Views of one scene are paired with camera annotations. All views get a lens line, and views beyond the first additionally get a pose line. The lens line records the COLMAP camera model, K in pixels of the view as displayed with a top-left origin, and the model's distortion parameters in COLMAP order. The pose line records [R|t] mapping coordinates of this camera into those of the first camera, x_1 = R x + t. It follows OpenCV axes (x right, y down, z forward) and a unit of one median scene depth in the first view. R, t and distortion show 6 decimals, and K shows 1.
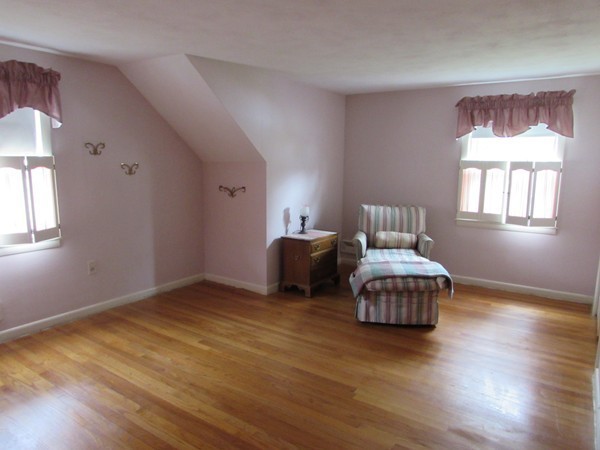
lens RADIAL K [[421.4, 0, 302.5], [0, 421.4, 226.9], [0, 0, 1]] dist [-0.027464, -0.007310]
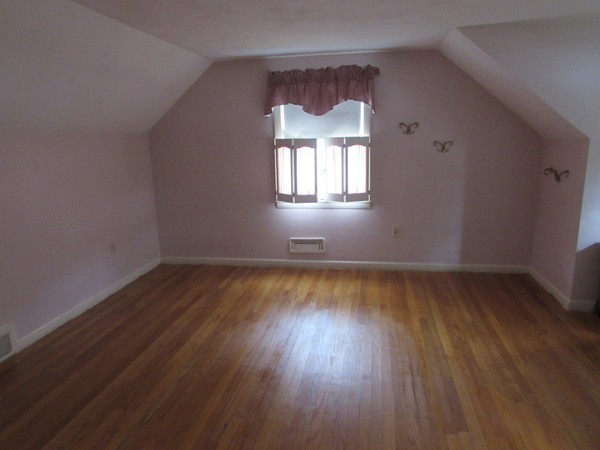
lens RADIAL K [[421.4, 0, 302.5], [0, 421.4, 223.6], [0, 0, 1]] dist [-0.027464, -0.007310]
pose [[0.408356, 0.162687, -0.898208, 0.503349], [-0.118873, 0.985088, 0.124380, -0.043898], [0.905050, 0.055982, 0.421606, 0.297171]]
